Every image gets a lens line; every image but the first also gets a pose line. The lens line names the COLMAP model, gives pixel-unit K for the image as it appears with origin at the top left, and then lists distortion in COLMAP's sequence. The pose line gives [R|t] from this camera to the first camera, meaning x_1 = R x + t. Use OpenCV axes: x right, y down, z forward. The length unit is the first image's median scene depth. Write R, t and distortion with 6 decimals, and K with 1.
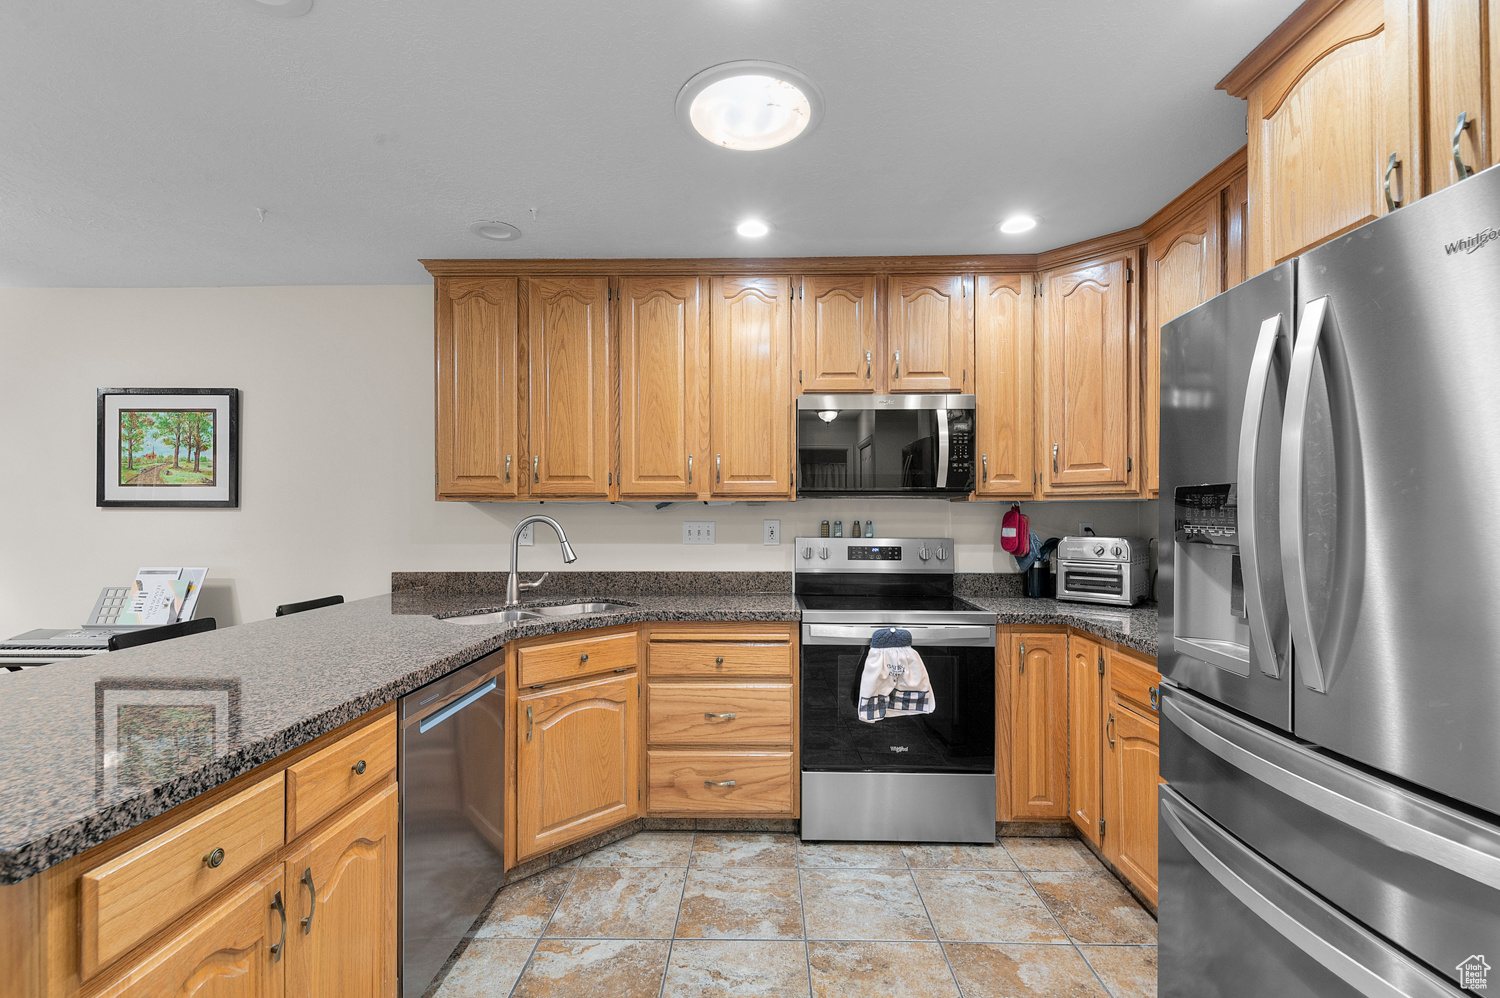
lens RADIAL K [[657.1, 0, 751.6], [0, 657.1, 511.0], [0, 0, 1]] dist [0.003259, -0.001006]
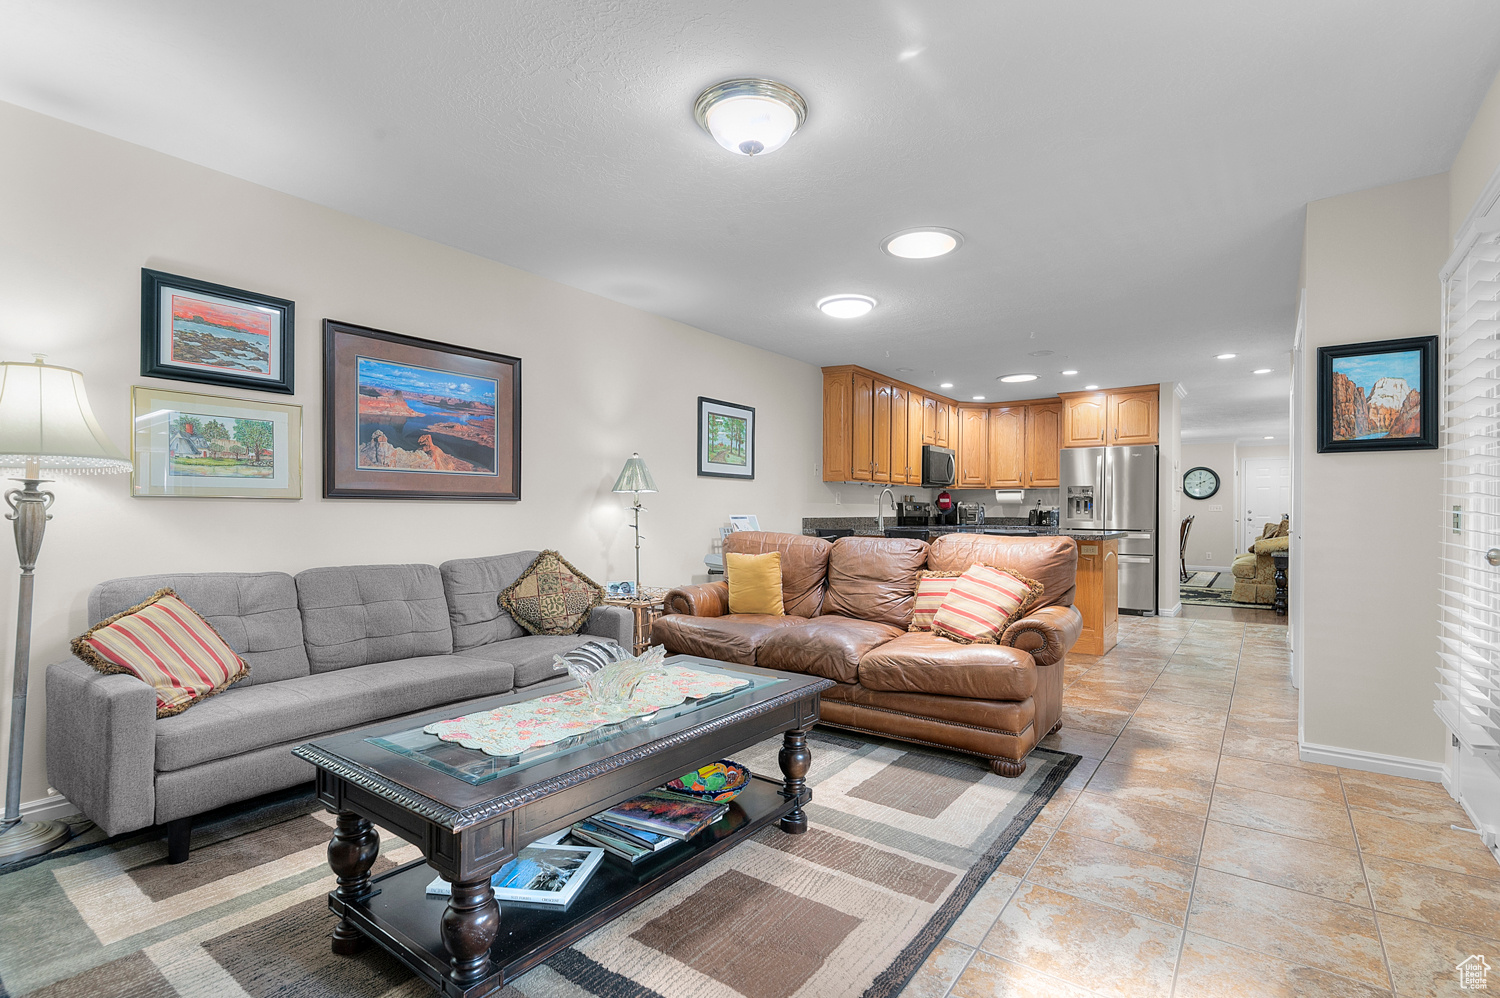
lens RADIAL K [[701.4, 0, 752.0], [0, 701.4, 507.1], [0, 0, 1]] dist [0.000182, 0.000020]
pose [[0.577150, 0.007319, 0.816606, -2.475955], [-0.006676, 0.999969, -0.004245, 0.078928], [-0.816611, -0.003001, 0.577181, -0.014718]]
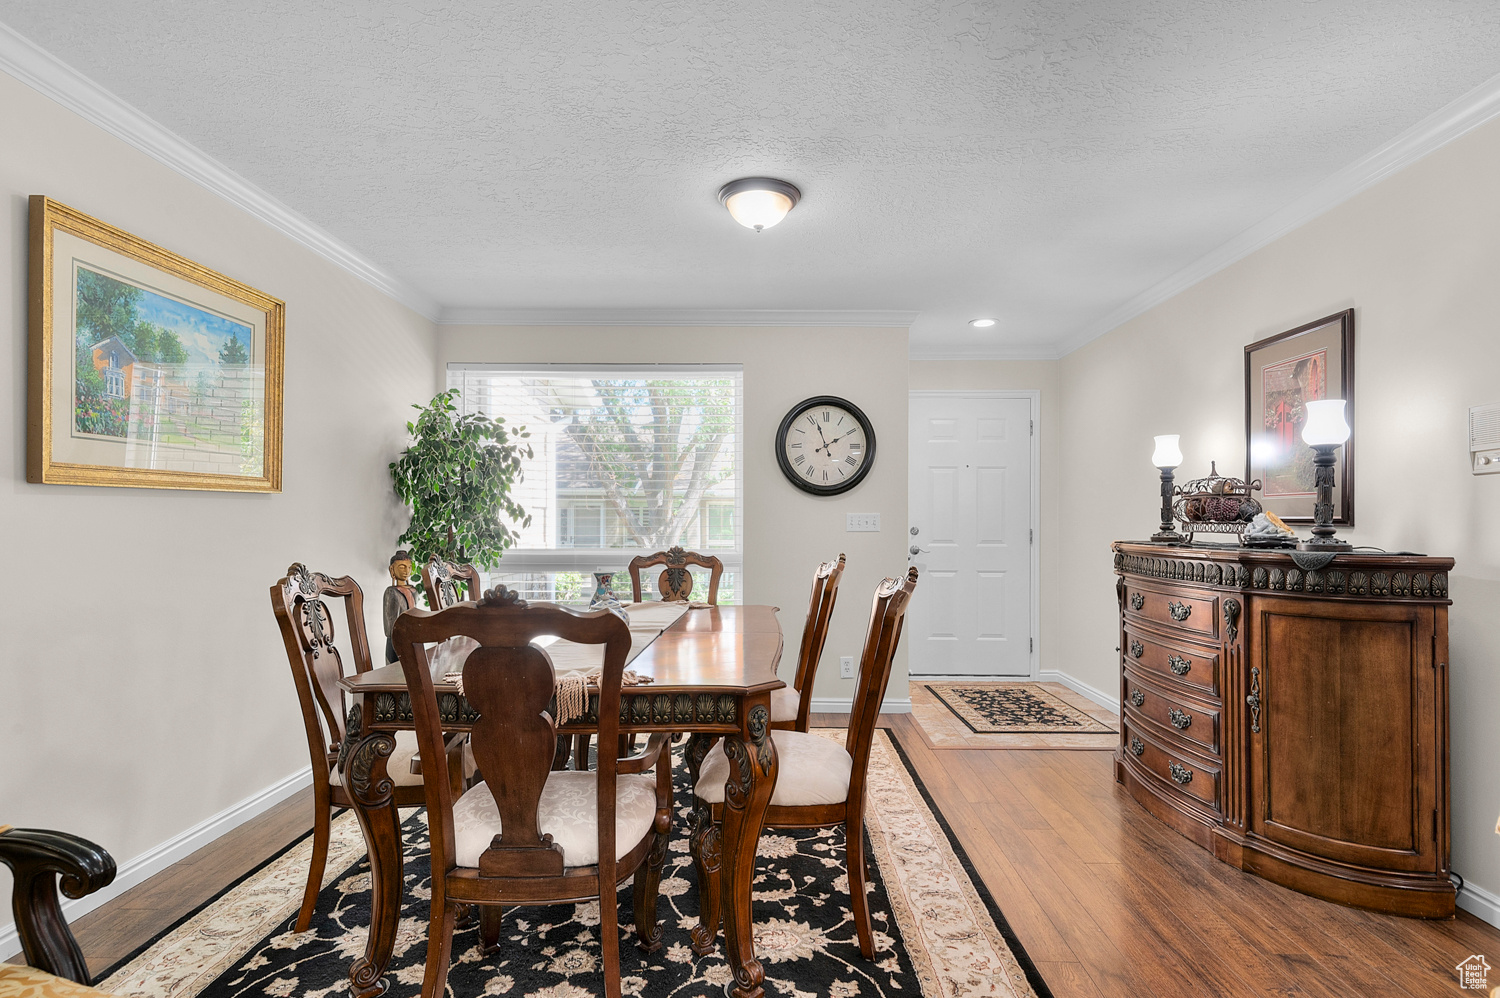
lens RADIAL K [[763.8, 0, 755.9], [0, 763.8, 510.2], [0, 0, 1]] dist [-0.000772, -0.000074]
pose [[-0.009536, 0.015334, 0.999837, 1.506115], [-0.006690, 0.999859, -0.015398, 0.046831], [-0.999932, -0.006836, -0.009432, 0.424357]]
